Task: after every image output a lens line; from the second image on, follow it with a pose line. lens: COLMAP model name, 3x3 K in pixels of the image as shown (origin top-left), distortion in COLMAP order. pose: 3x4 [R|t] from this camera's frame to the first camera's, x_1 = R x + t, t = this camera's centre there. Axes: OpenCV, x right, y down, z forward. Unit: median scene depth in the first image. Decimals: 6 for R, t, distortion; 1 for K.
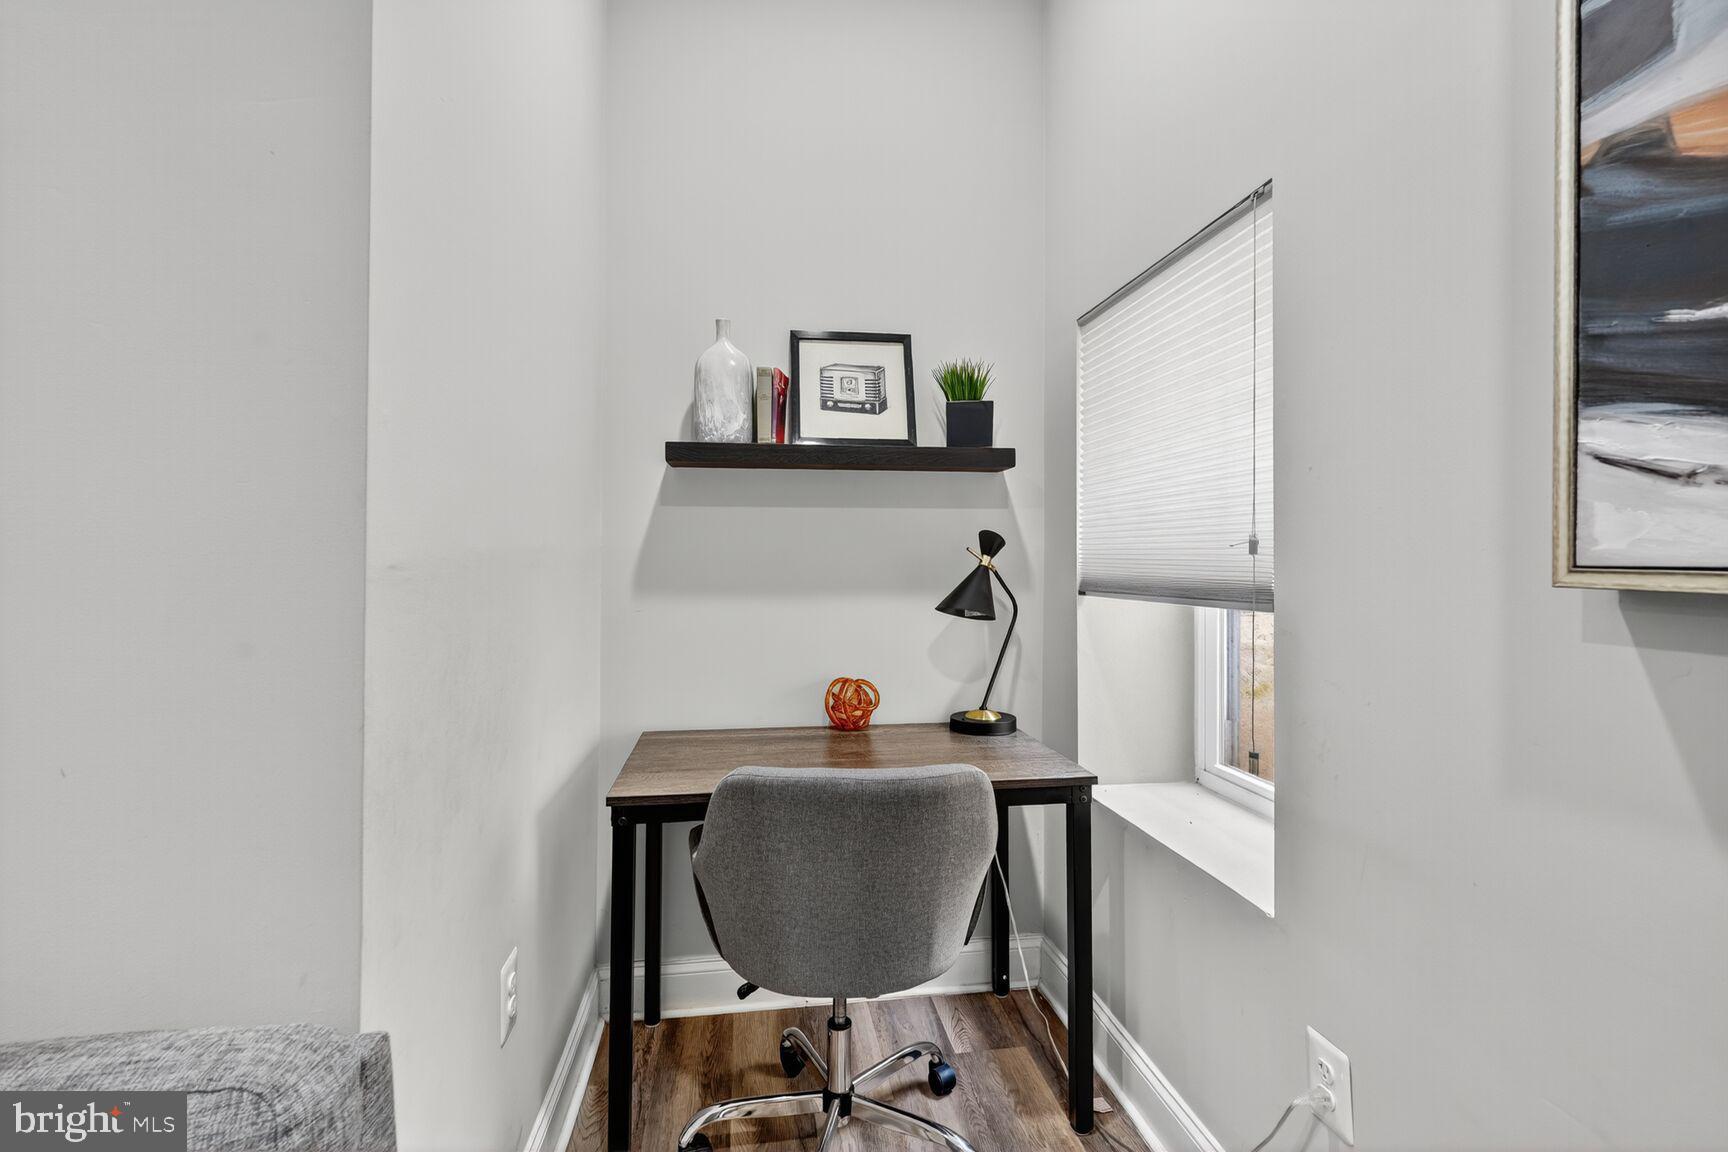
lens RADIAL K [[875.4, 0, 864.7], [0, 875.4, 574.9], [0, 0, 1]] dist [-0.000511, -0.000133]
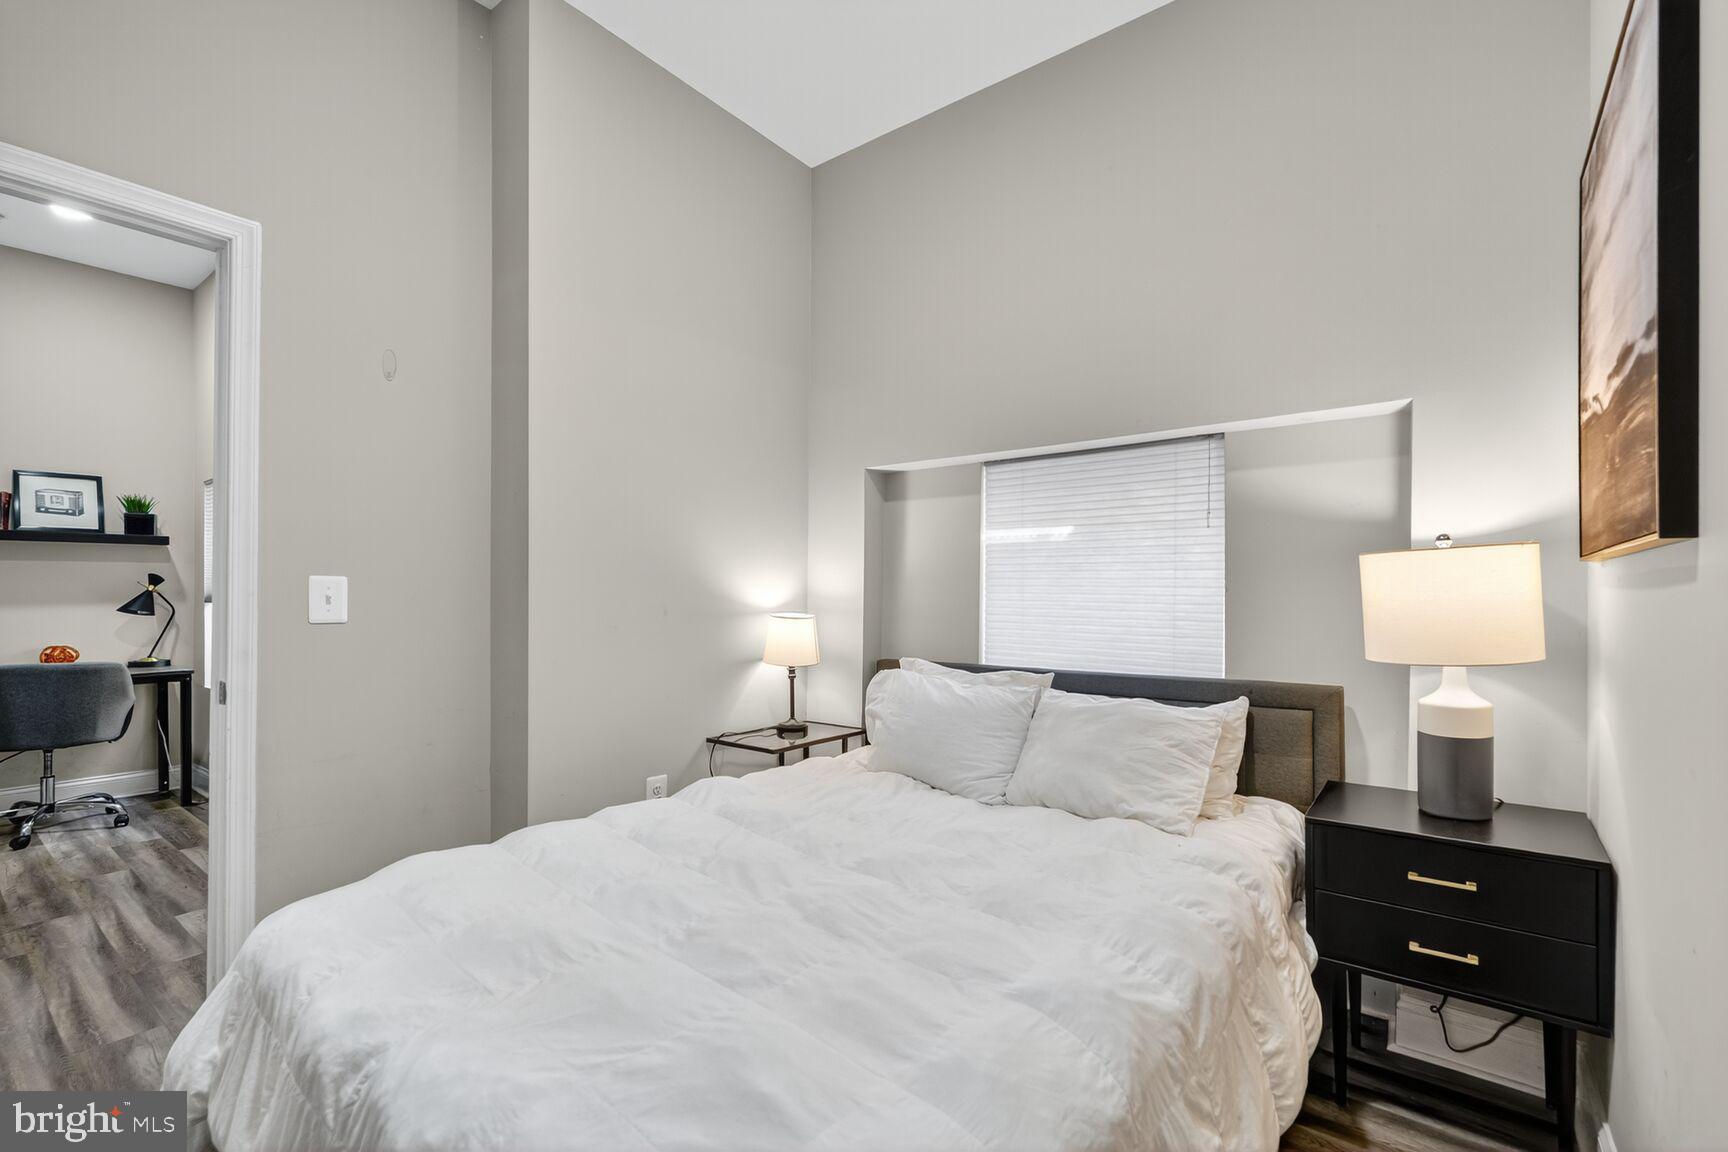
lens RADIAL K [[744.4, 0, 876.8], [0, 744.4, 599.6], [0, 0, 1]] dist [-0.001207, -0.000235]
pose [[0.700985, -0.001535, 0.713174, 0.085356], [-0.001438, 0.999993, 0.003565, 0.003715], [-0.713174, -0.003525, 0.700978, -1.551869]]
